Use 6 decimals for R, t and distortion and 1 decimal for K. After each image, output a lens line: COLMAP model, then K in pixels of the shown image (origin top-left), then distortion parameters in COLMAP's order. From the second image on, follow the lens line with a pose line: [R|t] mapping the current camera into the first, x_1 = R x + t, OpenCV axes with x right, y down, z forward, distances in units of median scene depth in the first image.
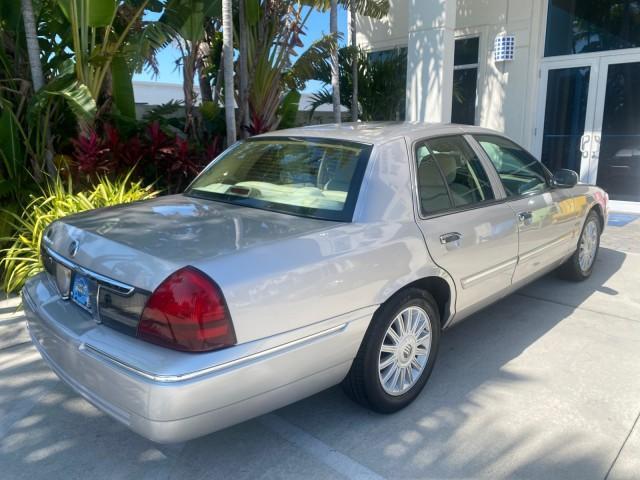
lens RADIAL K [[494.3, 0, 321.5], [0, 494.3, 234.7], [0, 0, 1]] dist [0.020040, -0.021452]
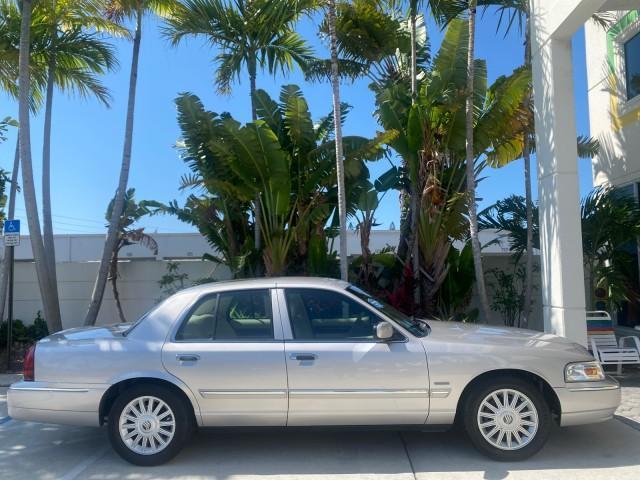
lens RADIAL K [[494.3, 0, 321.4], [0, 494.3, 235.4], [0, 0, 1]] dist [0.020040, -0.021452]
pose [[0.662005, -0.056414, -0.747374, 0.675158], [-0.146659, 0.968136, -0.202985, -0.044144], [0.735011, 0.243986, 0.632637, 0.097251]]
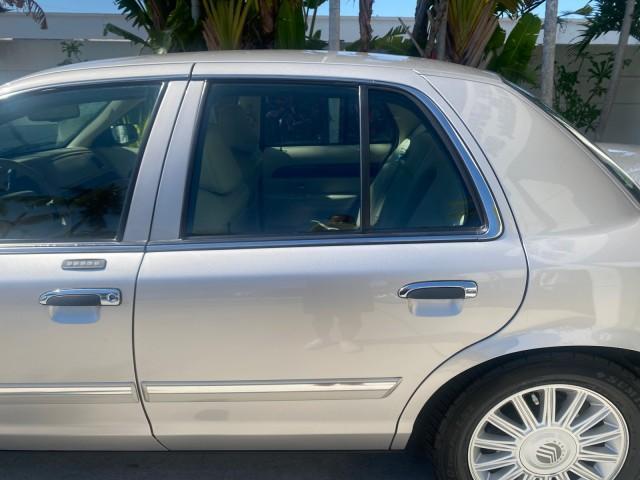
lens RADIAL K [[494.3, 0, 319.7], [0, 494.3, 236.5], [0, 0, 1]] dist [0.020040, -0.021452]
pose [[0.693667, 0.237913, -0.679870, 0.365873], [-0.160604, 0.971201, 0.175997, -0.080732], [0.702162, -0.012894, 0.711900, 0.369095]]
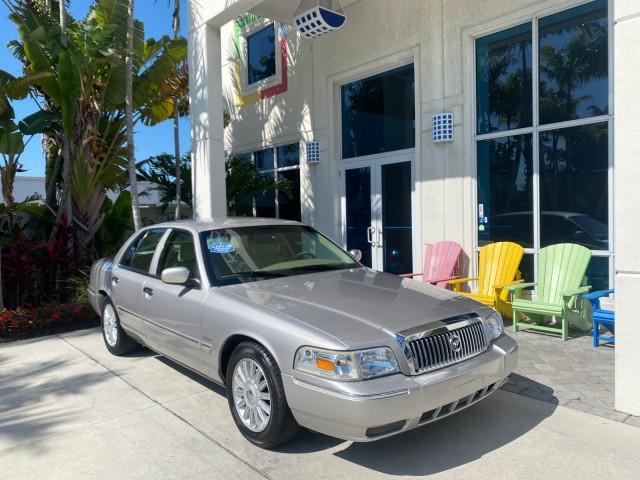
lens RADIAL K [[494.3, 0, 314.6], [0, 494.3, 241.7], [0, 0, 1]] dist [0.020040, -0.021452]
pose [[0.994428, -0.005759, -0.105261, 0.635451], [-0.011205, 0.987076, -0.159862, 0.003733], [0.104821, 0.160151, 0.981511, -0.079861]]
